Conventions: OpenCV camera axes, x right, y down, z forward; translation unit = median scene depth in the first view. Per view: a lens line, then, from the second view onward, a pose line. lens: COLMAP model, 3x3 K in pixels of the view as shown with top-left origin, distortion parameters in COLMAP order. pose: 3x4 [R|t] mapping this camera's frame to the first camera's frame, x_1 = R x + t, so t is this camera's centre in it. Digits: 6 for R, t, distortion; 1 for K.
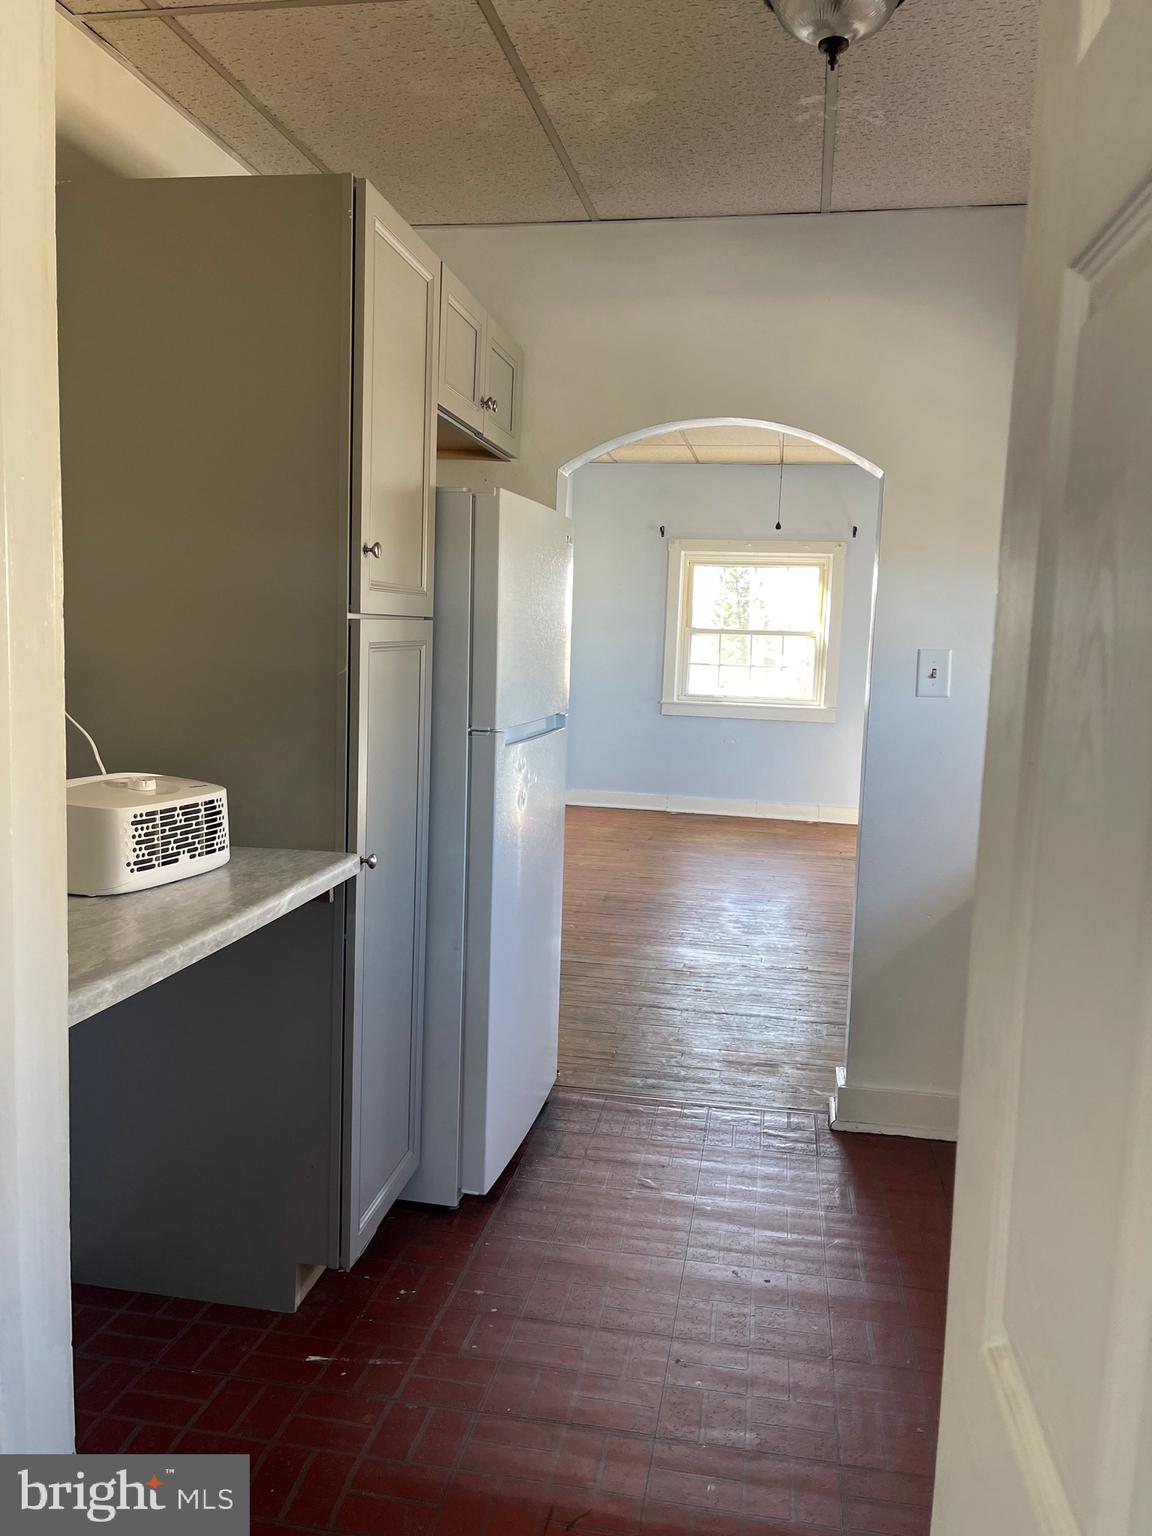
lens RADIAL K [[1161.5, 0, 603.2], [0, 1161.5, 759.6], [0, 0, 1]] dist [0.093390, -0.091692]
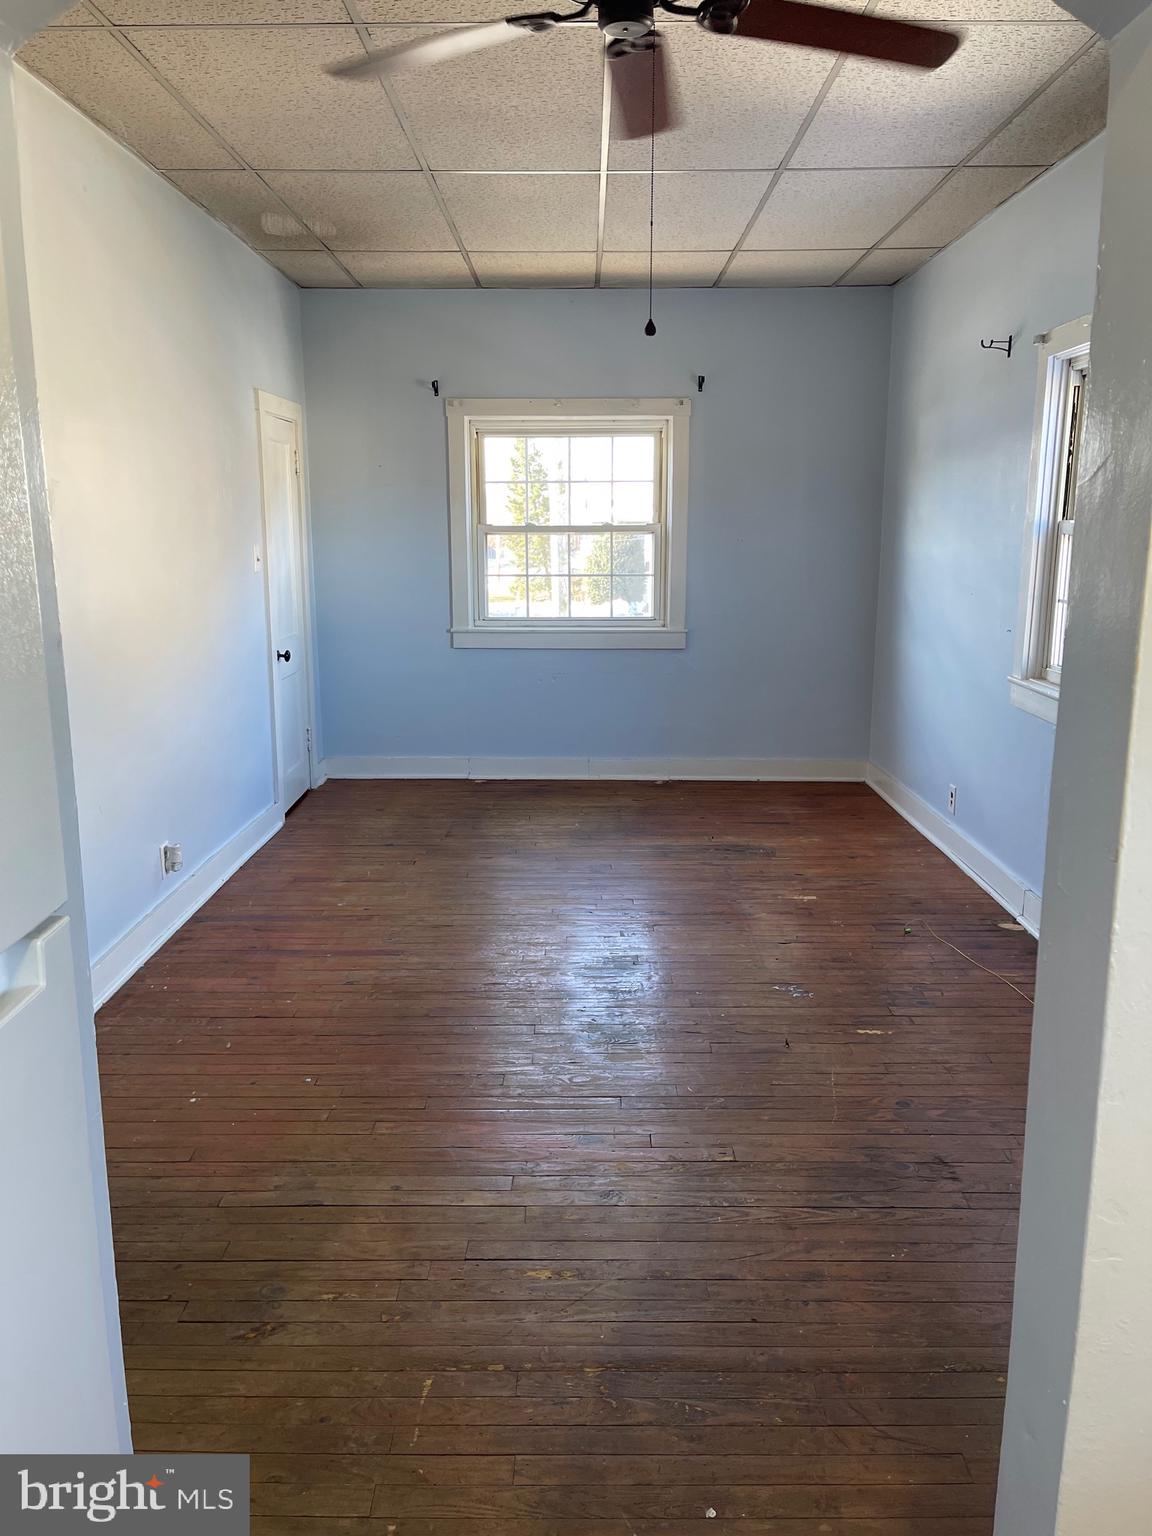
lens RADIAL K [[1157.5, 0, 576.0], [0, 1157.5, 768.0], [0, 0, 1]] dist [0.078448, -0.080203]
pose [[0.987741, -0.071252, 0.138891, 0.031374], [0.056707, 0.992747, 0.106006, -0.058561], [-0.145436, -0.096830, 0.984618, 0.416649]]
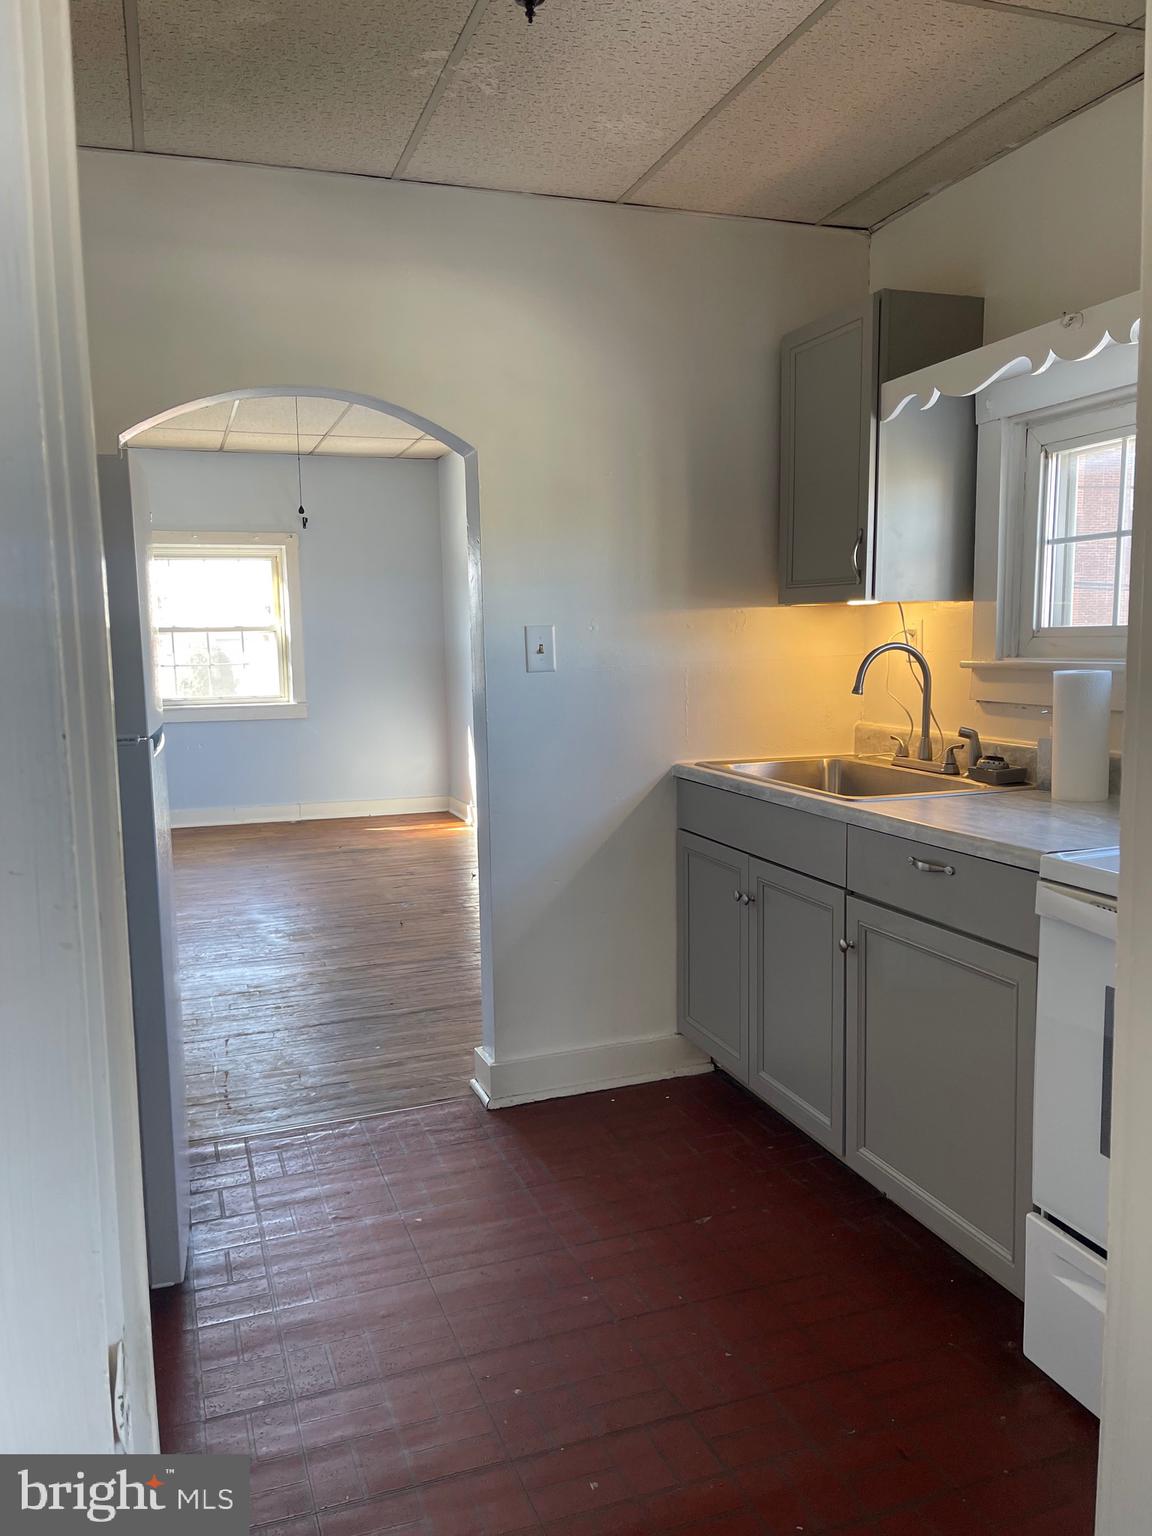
lens RADIAL K [[1157.5, 0, 576.0], [0, 1157.5, 768.0], [0, 0, 1]] dist [0.078448, -0.080203]
pose [[0.876927, -0.108400, 0.468240, -0.100744], [0.103882, 0.993954, 0.035553, -0.001226], [-0.469263, 0.017465, 0.882886, 0.047966]]
